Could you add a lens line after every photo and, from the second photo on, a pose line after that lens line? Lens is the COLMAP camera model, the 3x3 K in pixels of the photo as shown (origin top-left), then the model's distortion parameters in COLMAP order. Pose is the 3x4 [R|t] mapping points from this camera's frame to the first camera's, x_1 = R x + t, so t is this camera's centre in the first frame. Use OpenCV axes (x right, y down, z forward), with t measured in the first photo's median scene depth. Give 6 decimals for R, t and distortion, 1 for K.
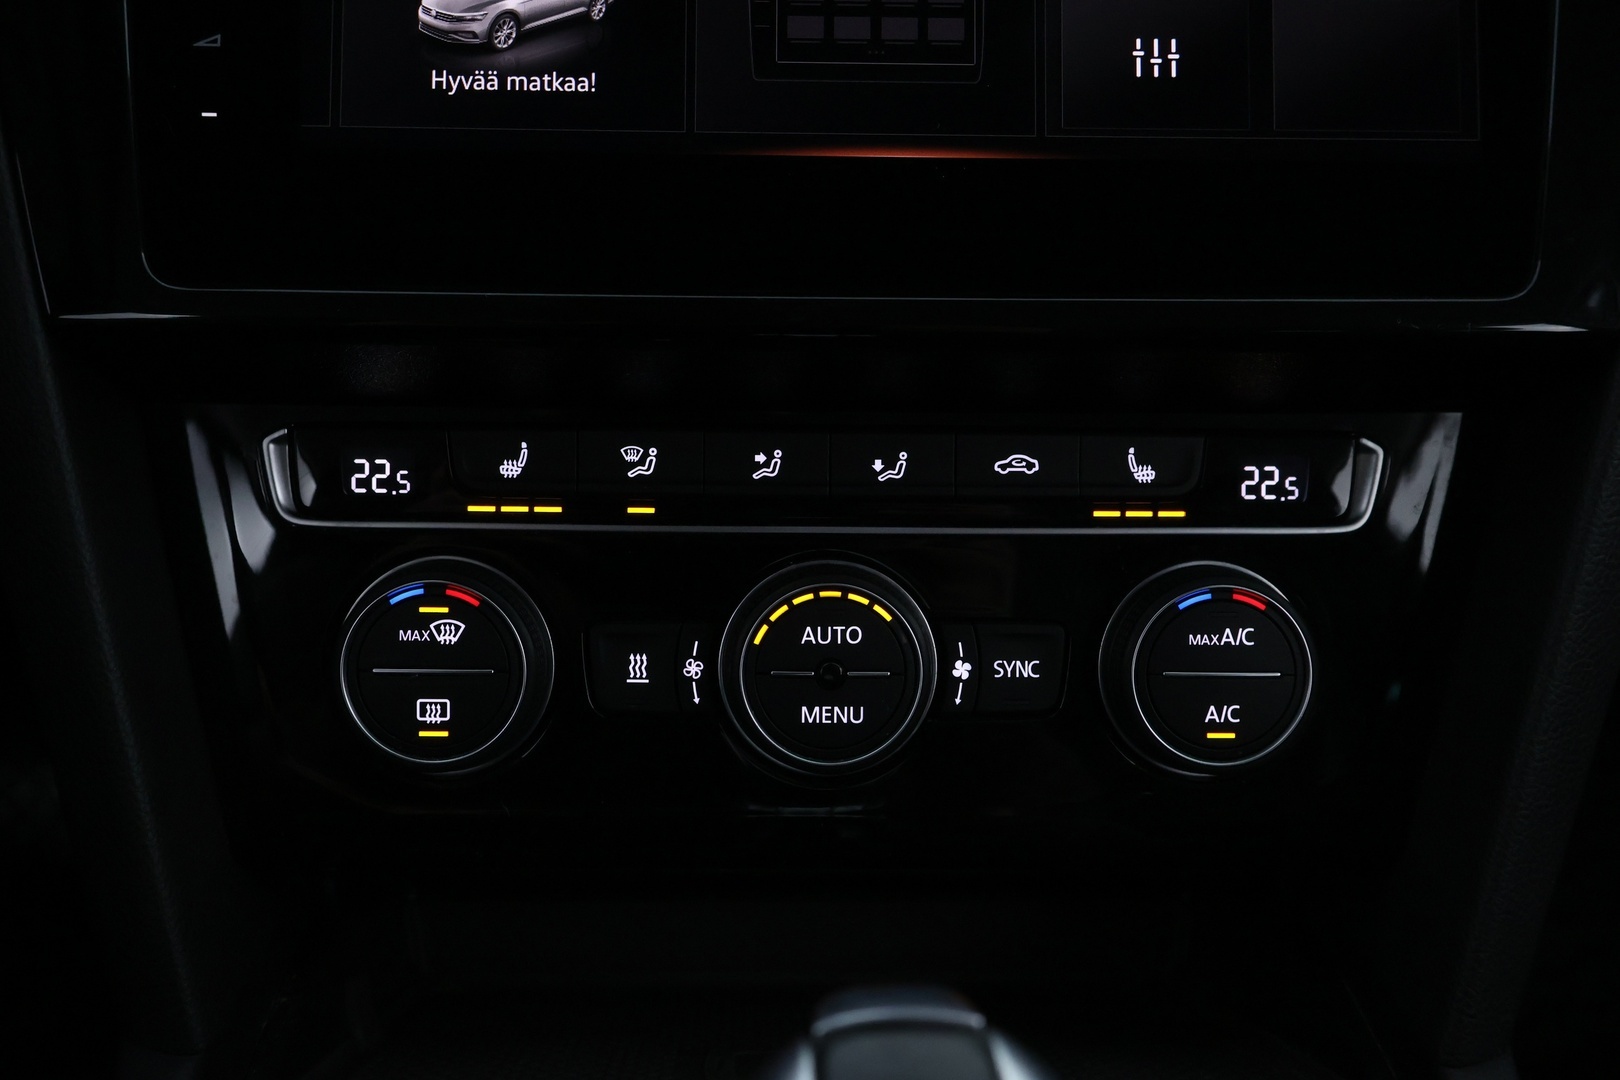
lens RADIAL K [[1764.3, 0, 812.3], [0, 1764.3, 542.1], [0, 0, 1]] dist [0.006884, 0.000000]
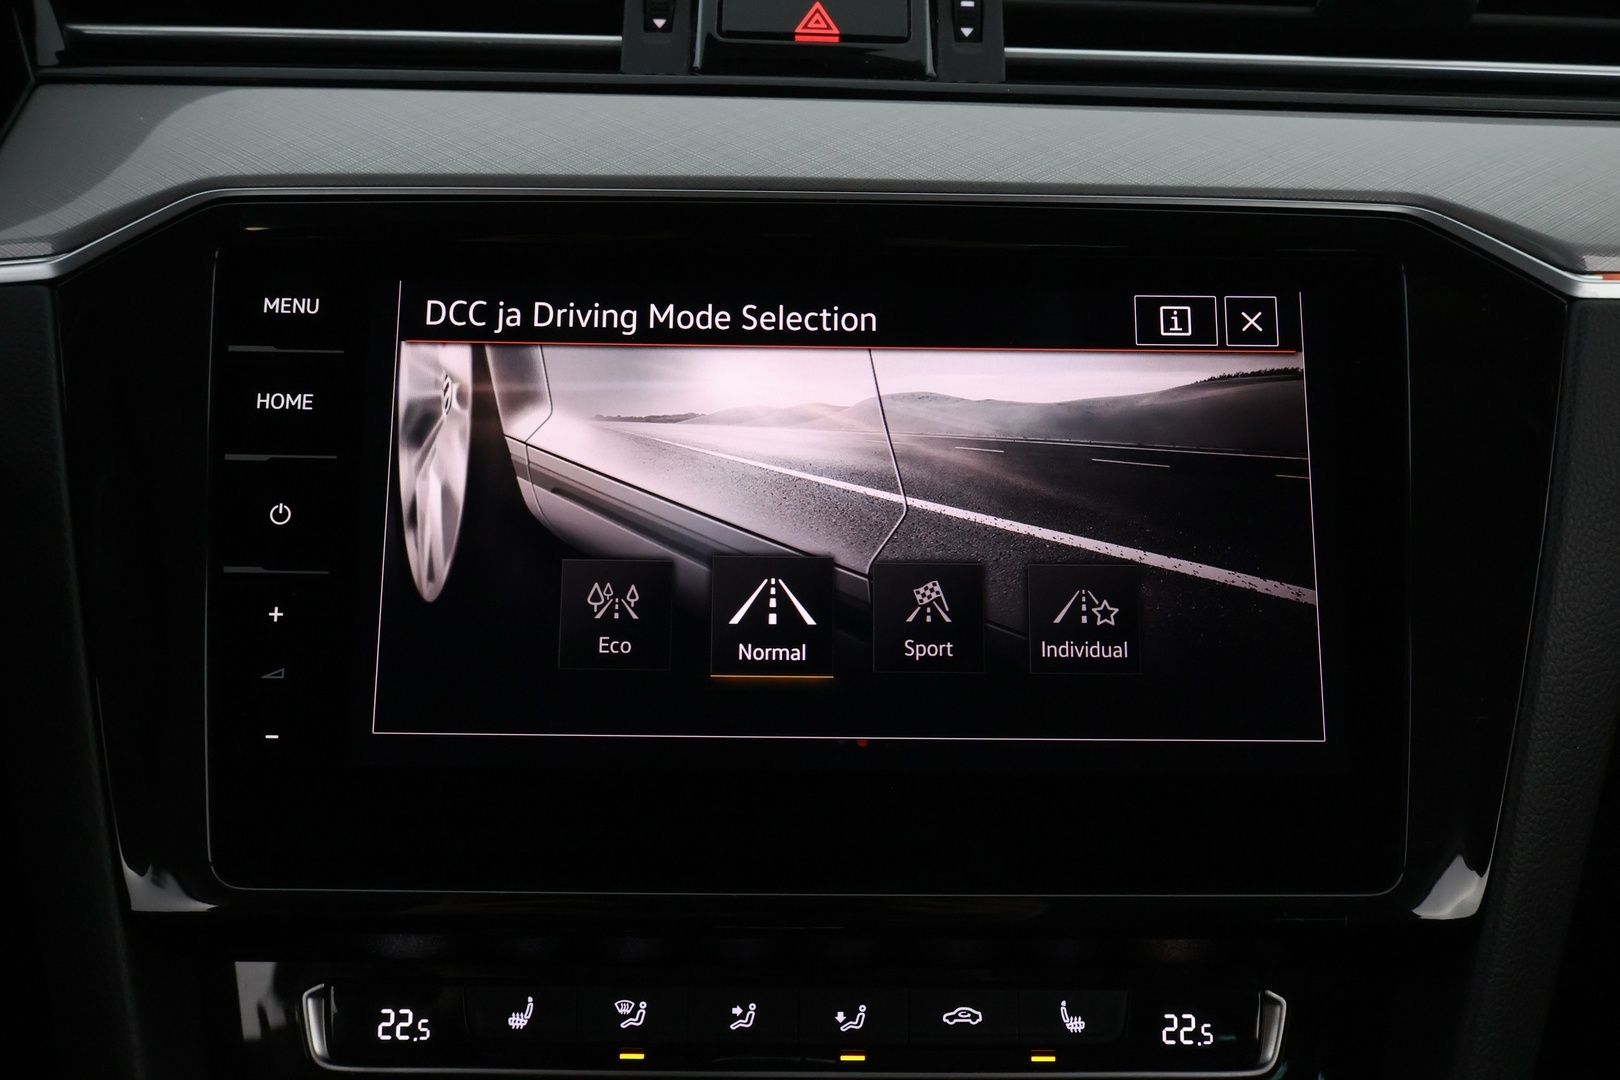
lens RADIAL K [[1764.3, 0, 809.6], [0, 1764.3, 535.1], [0, 0, 1]] dist [0.006884, 0.000000]
pose [[0.999955, 0.000520, -0.009433, 0.027955], [-0.001869, 0.989637, -0.143578, -0.187931], [0.009260, 0.143589, 0.989594, -0.171923]]
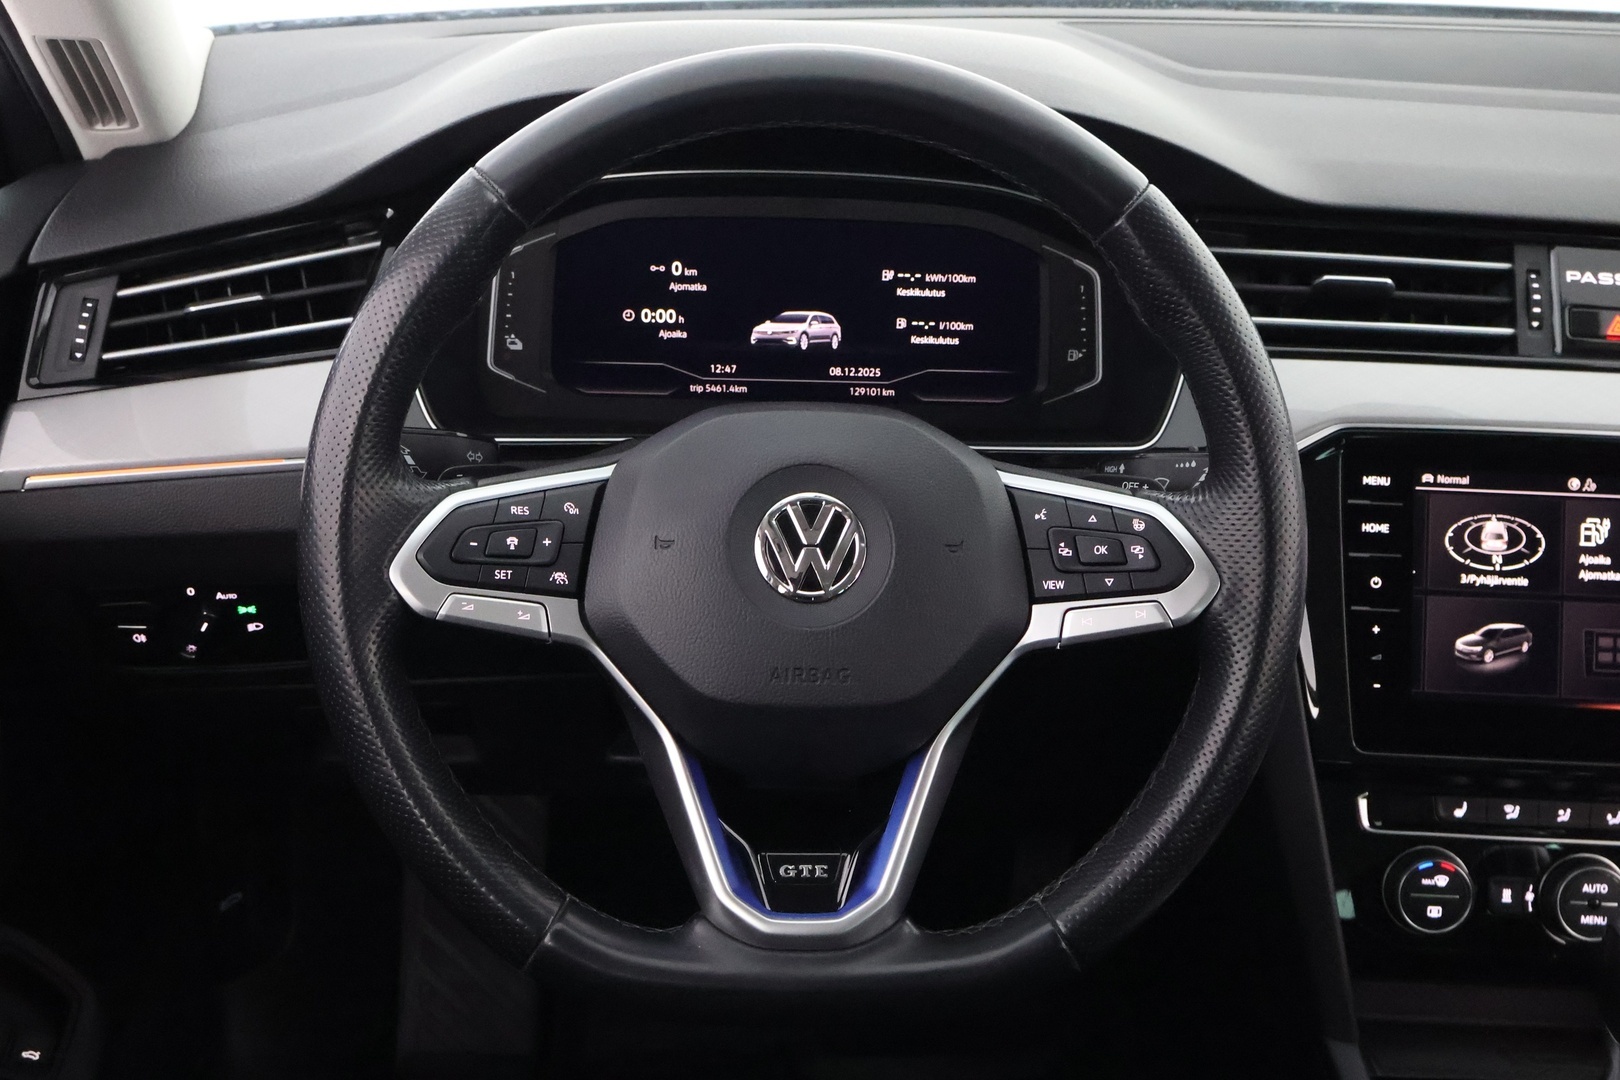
lens RADIAL K [[1974.7, 0, 809.6], [0, 1974.7, 546.1], [0, 0, 1]] dist [0.001282, 0.000000]
pose [[0.998403, 0.035313, -0.044085, -0.964003], [-0.034609, 0.999263, 0.016631, -0.426540], [0.044640, -0.015079, 0.998889, -1.782197]]
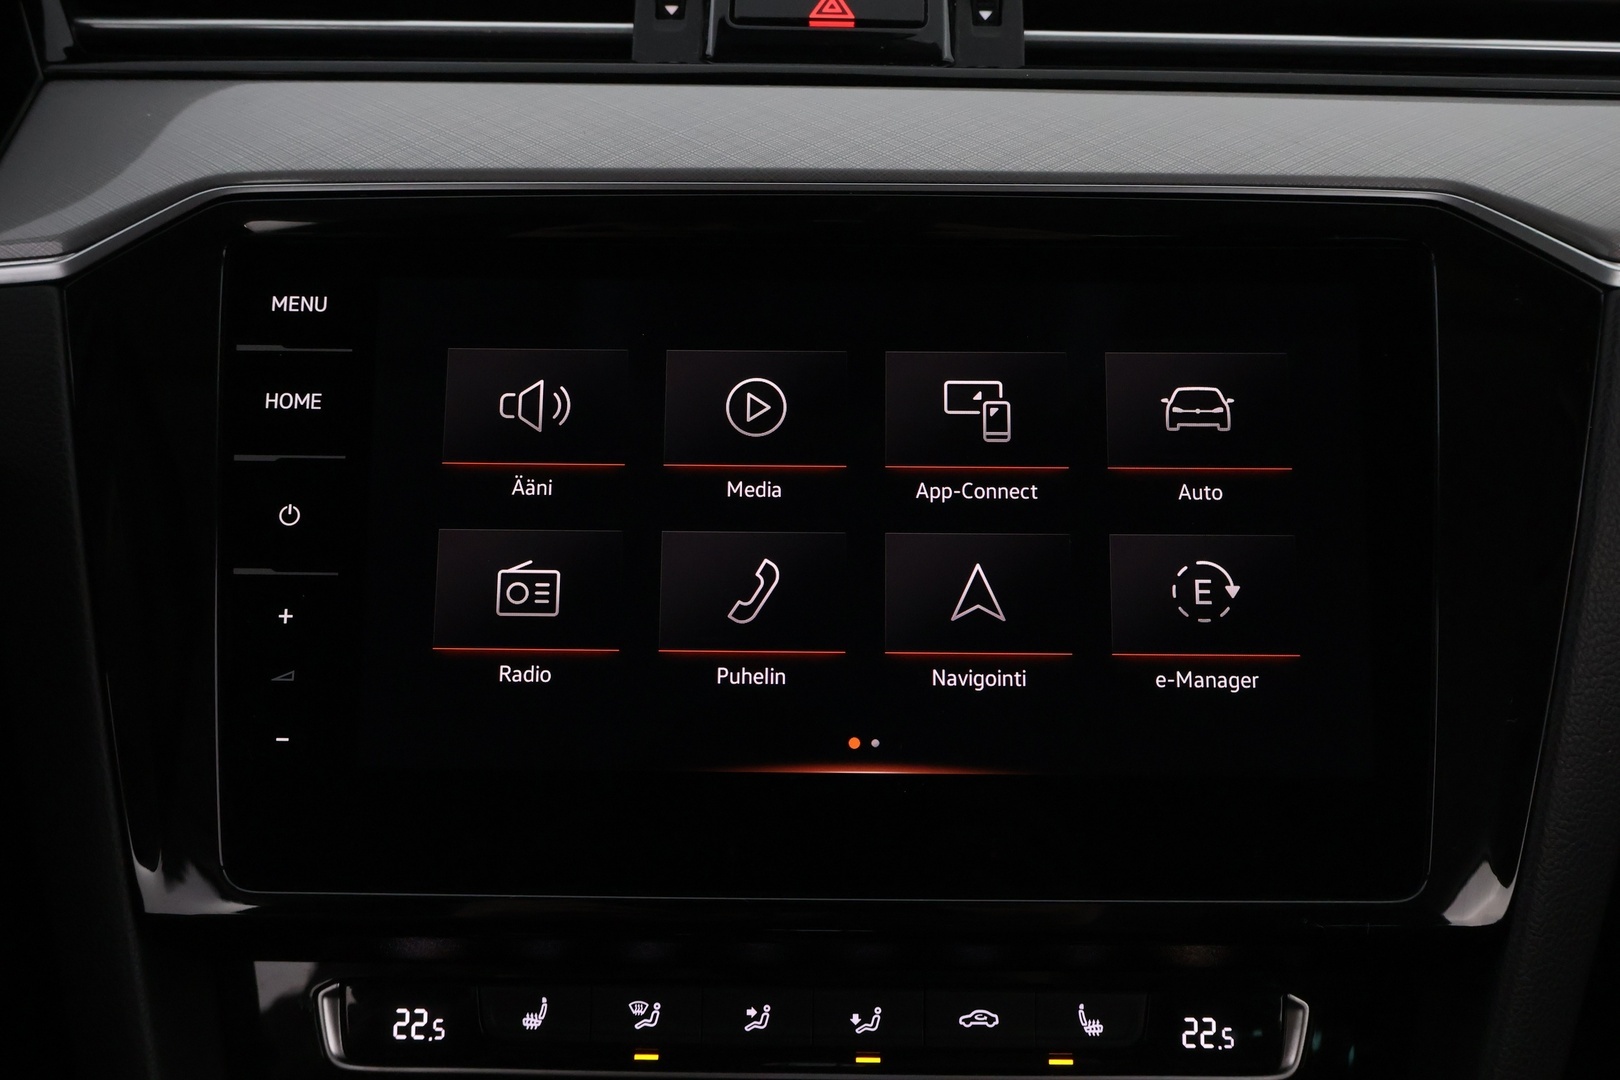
lens RADIAL K [[1764.3, 0, 806.4], [0, 1764.3, 539.9], [0, 0, 1]] dist [0.006884, 0.000000]
pose [[0.999225, -0.001962, -0.039316, 0.050889], [-0.002712, 0.992951, -0.118492, -0.214483], [0.039271, 0.118507, 0.992176, -0.158811]]
